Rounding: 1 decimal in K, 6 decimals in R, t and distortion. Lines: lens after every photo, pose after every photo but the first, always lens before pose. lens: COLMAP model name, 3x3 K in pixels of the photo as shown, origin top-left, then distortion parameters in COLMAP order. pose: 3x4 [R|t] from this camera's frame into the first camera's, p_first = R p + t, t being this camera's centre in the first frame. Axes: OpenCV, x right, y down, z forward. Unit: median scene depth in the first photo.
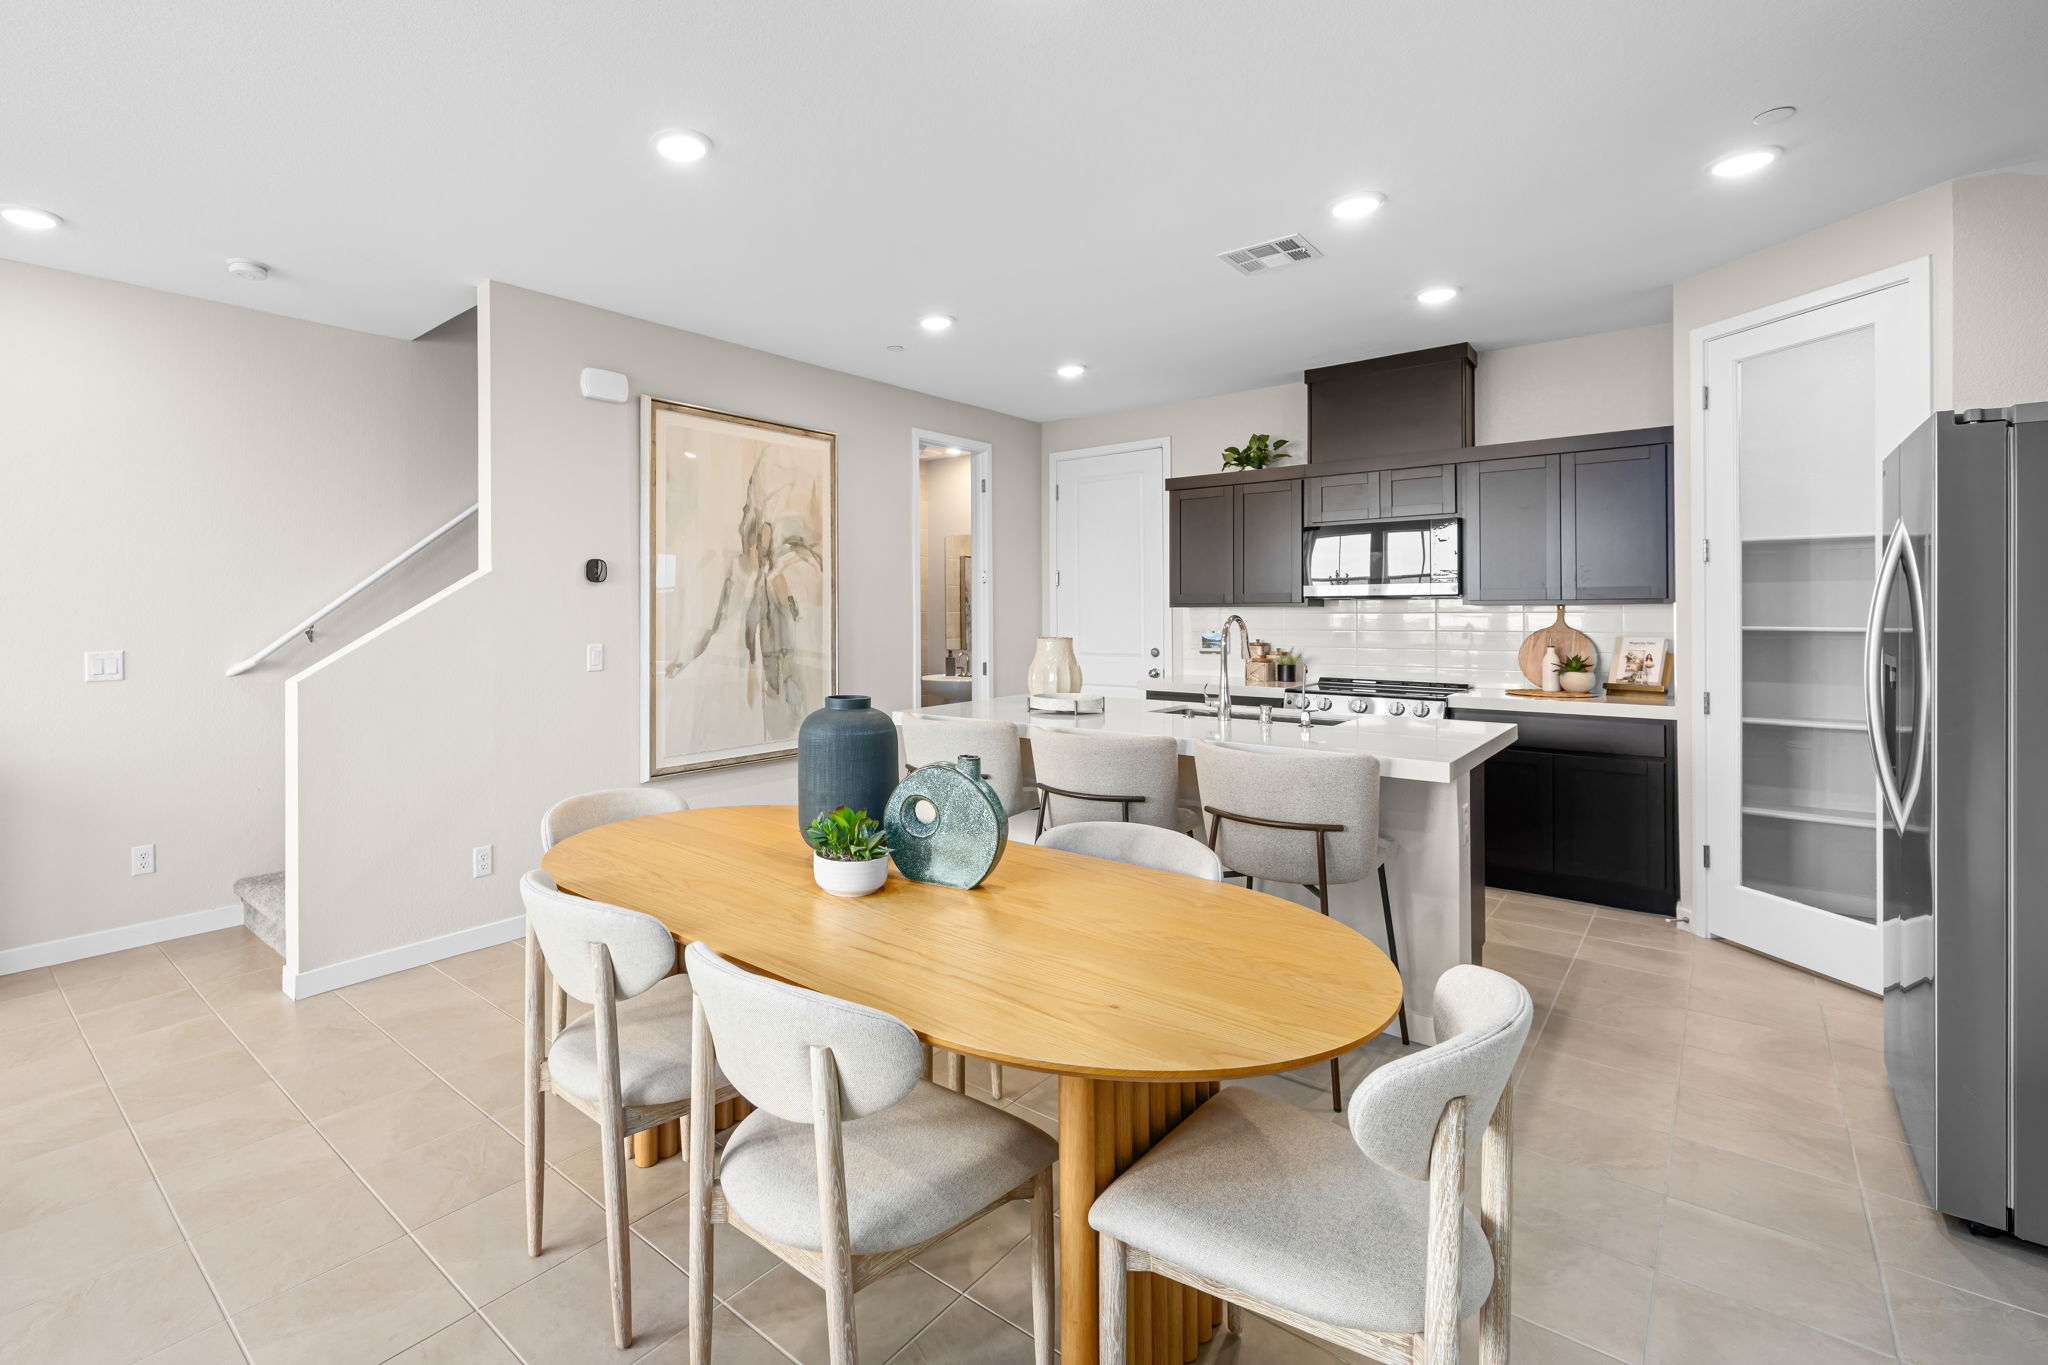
lens RADIAL K [[928.0, 0, 873.9], [0, 928.0, 607.6], [0, 0, 1]] dist [-0.000412, 0.000117]
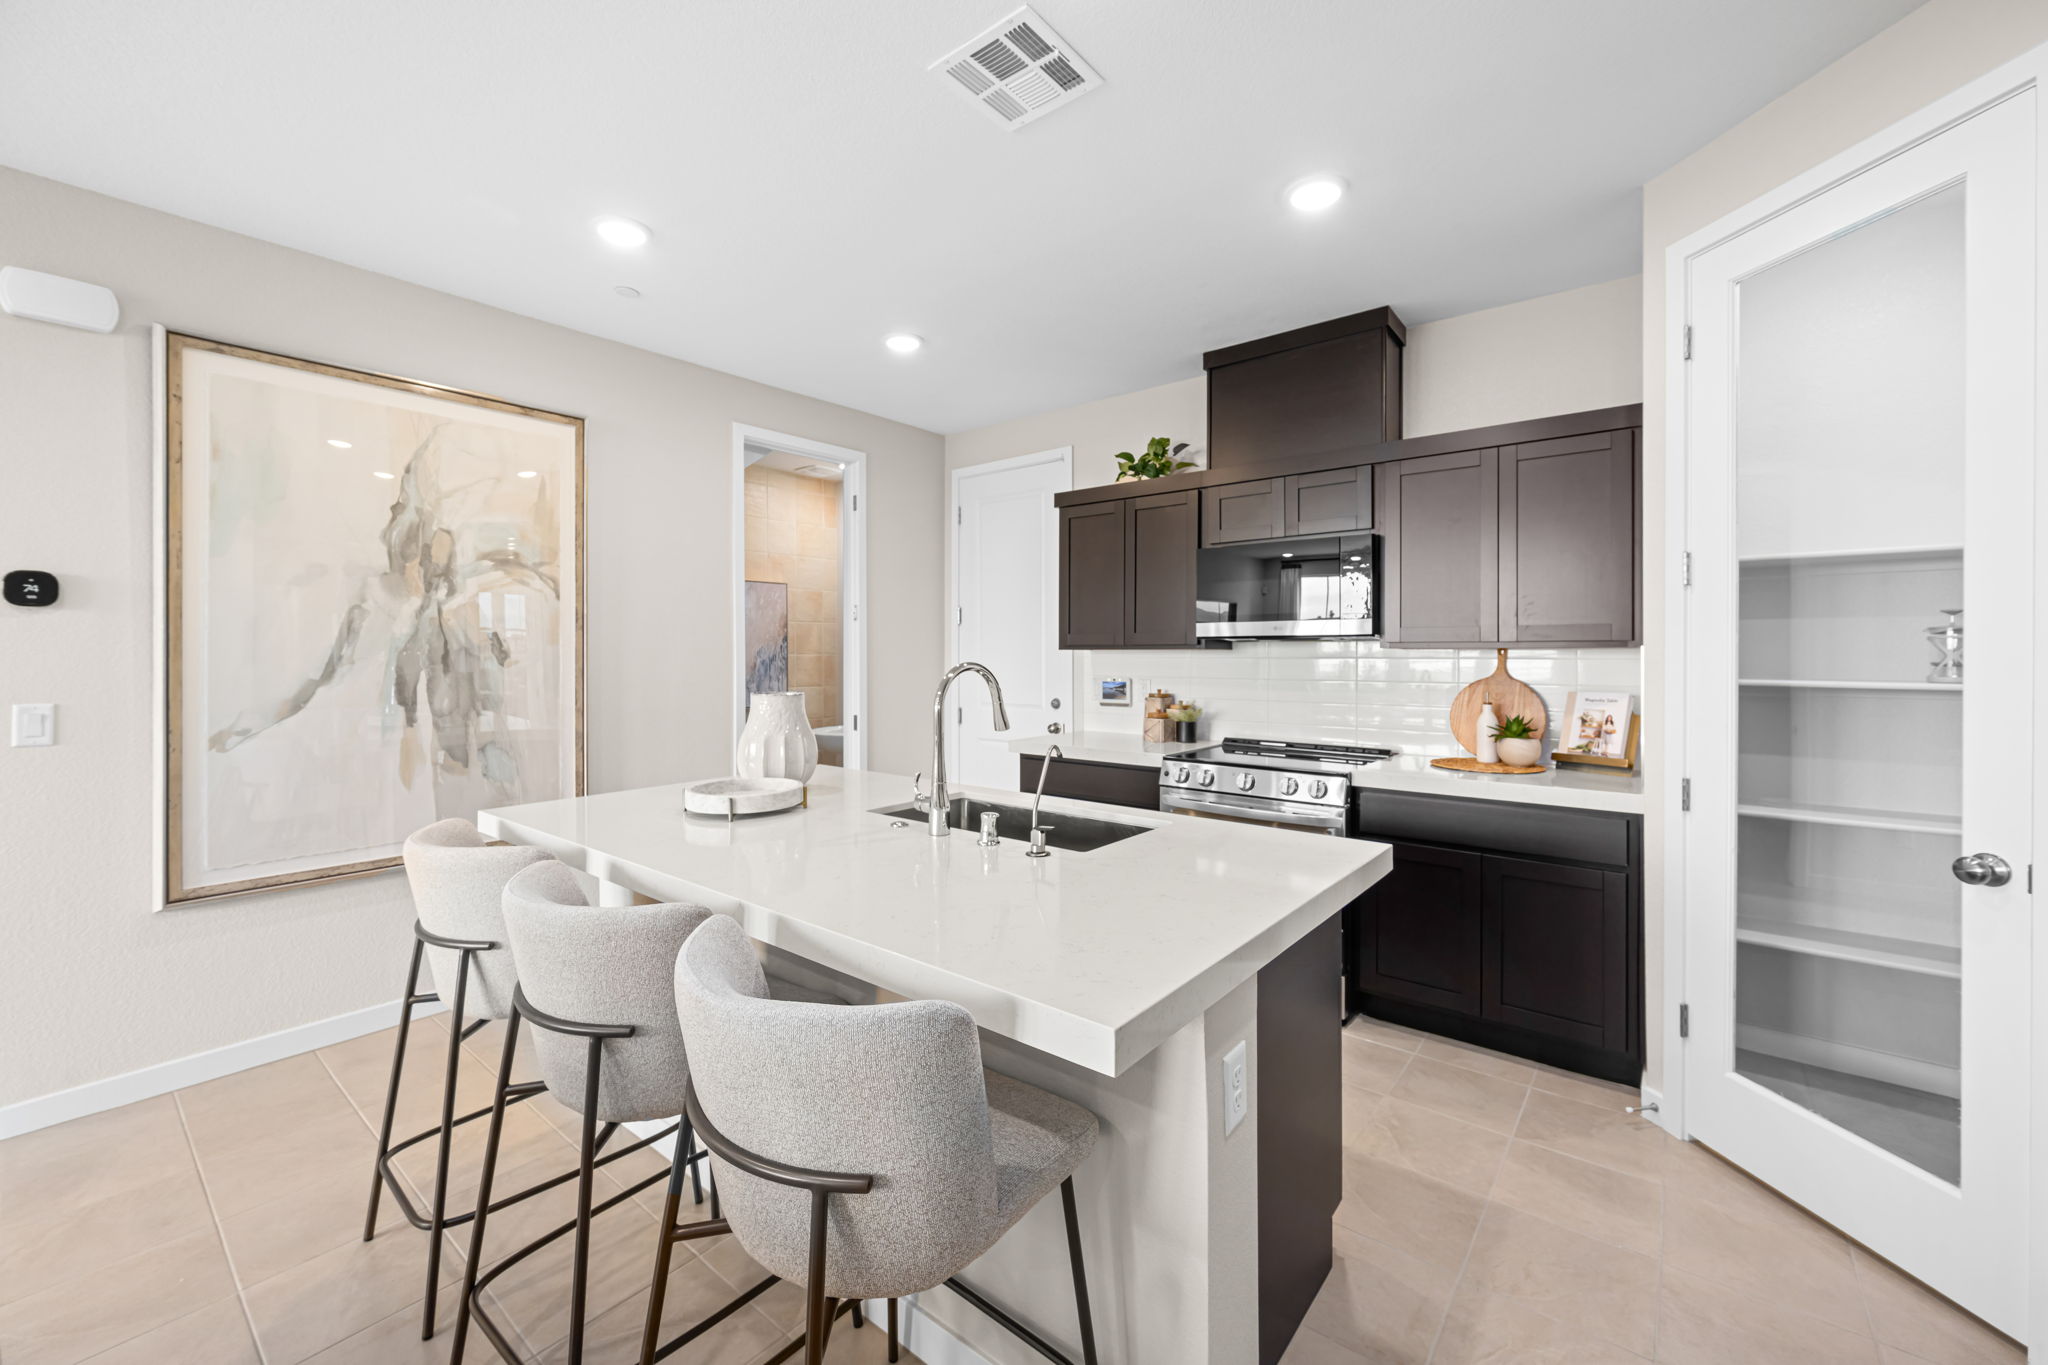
lens RADIAL K [[815.4, 0, 1026.2], [0, 815.4, 652.5], [0, 0, 1]] dist [0.000017, 0.000052]
pose [[0.998008, 0.004055, 0.062952, 0.302463], [-0.004279, 0.999985, 0.003432, -0.000481], [-0.062937, -0.003695, 0.998011, 0.348229]]
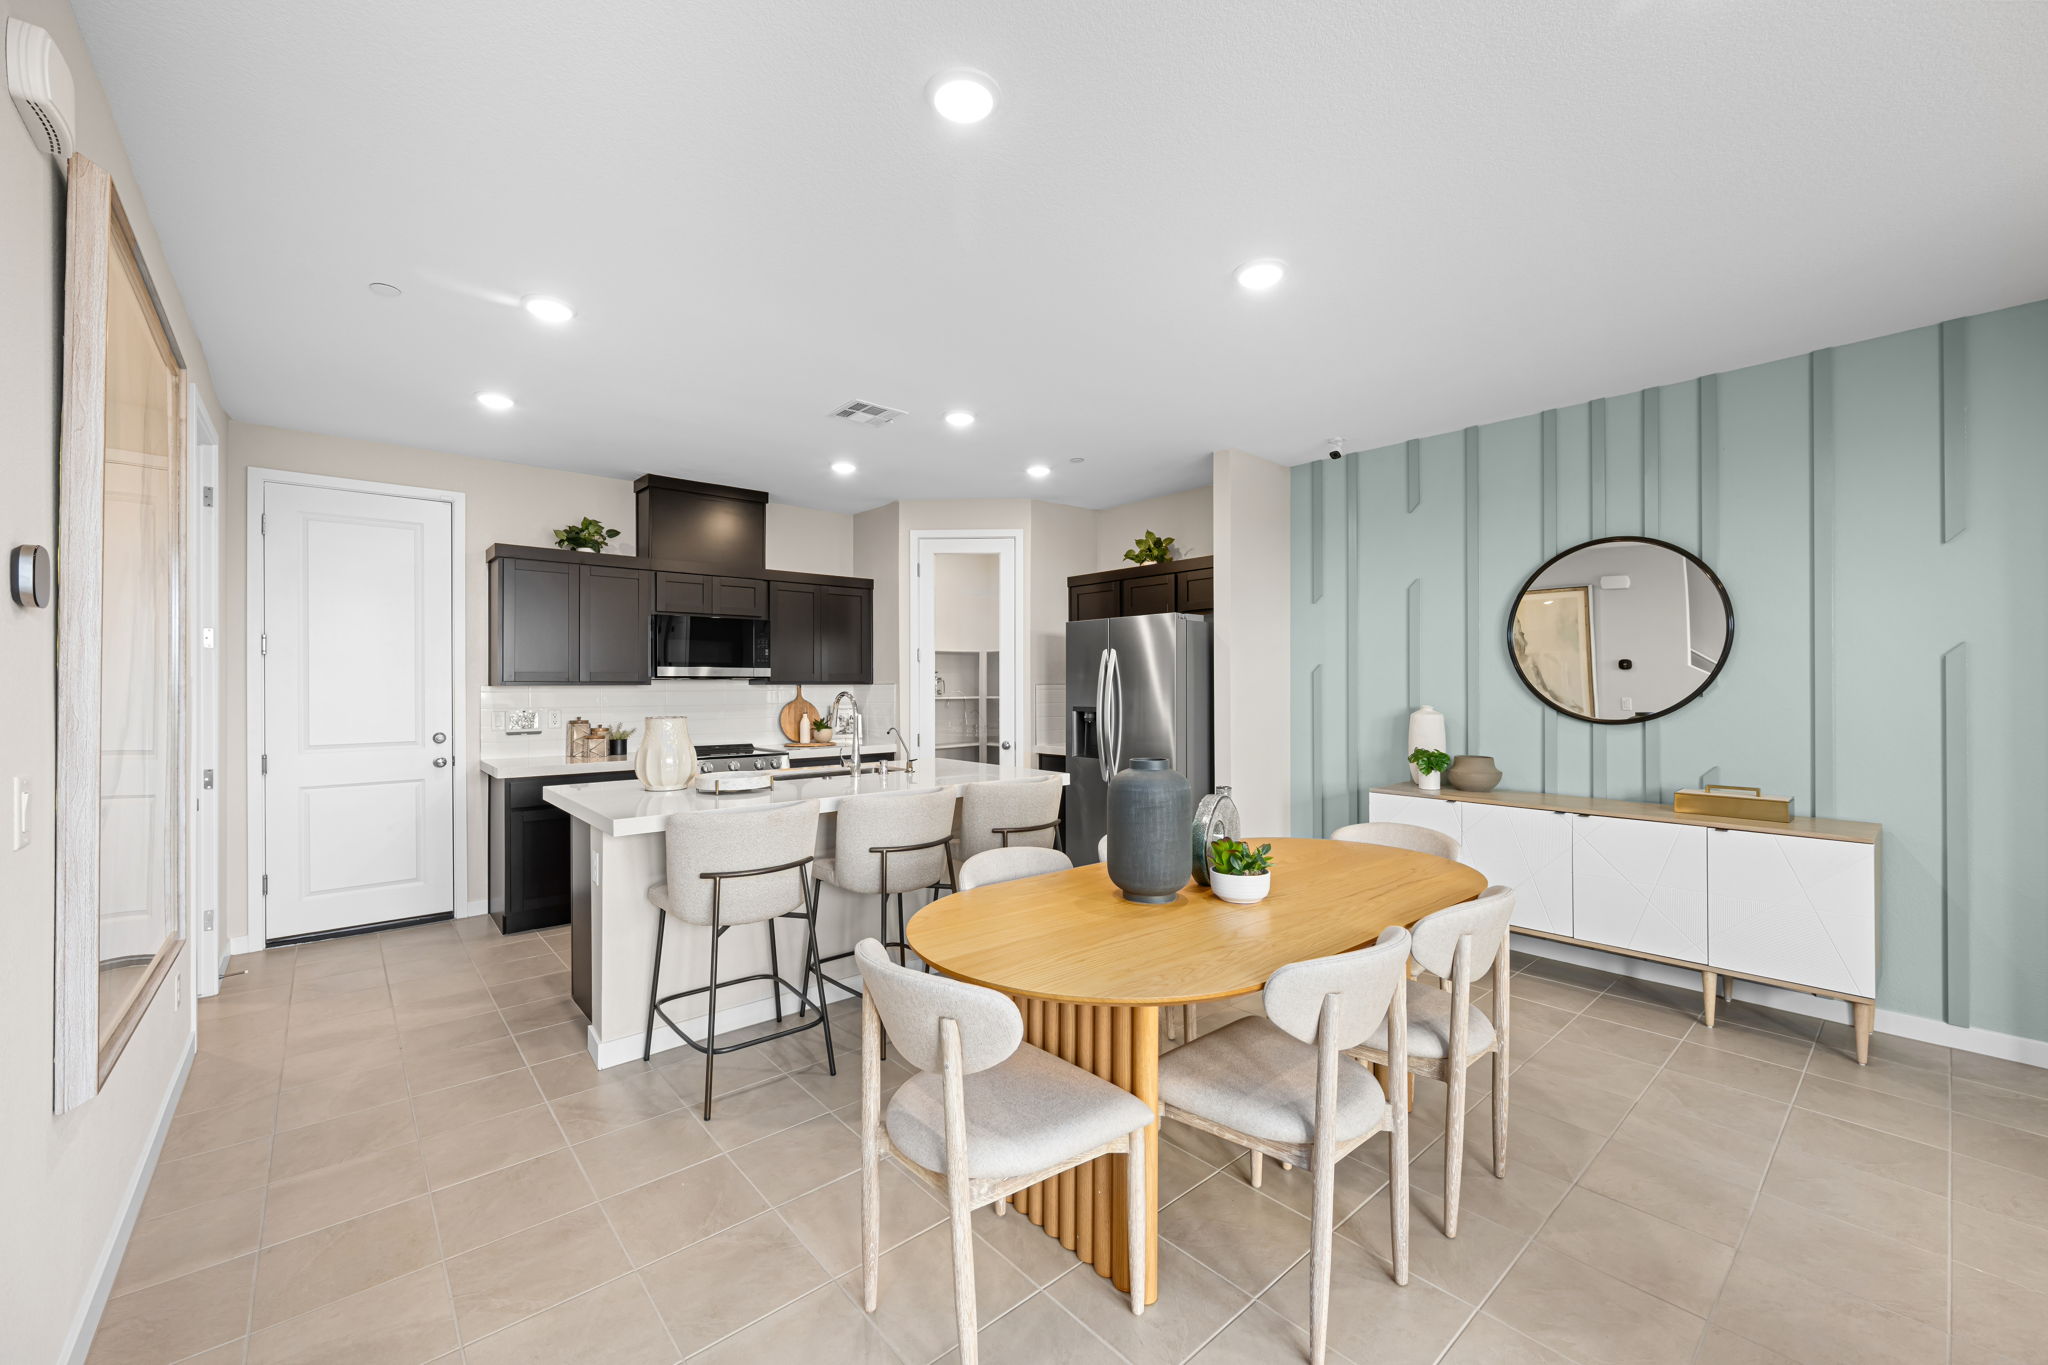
lens RADIAL K [[806.3, 0, 1020.6], [0, 806.3, 686.0], [0, 0, 1]] dist [-0.001630, 0.000255]
pose [[0.113420, 0.003184, 0.993542, -0.501693], [0.000572, 0.999994, -0.003270, 0.003666], [-0.993547, 0.000939, 0.113418, 0.498148]]
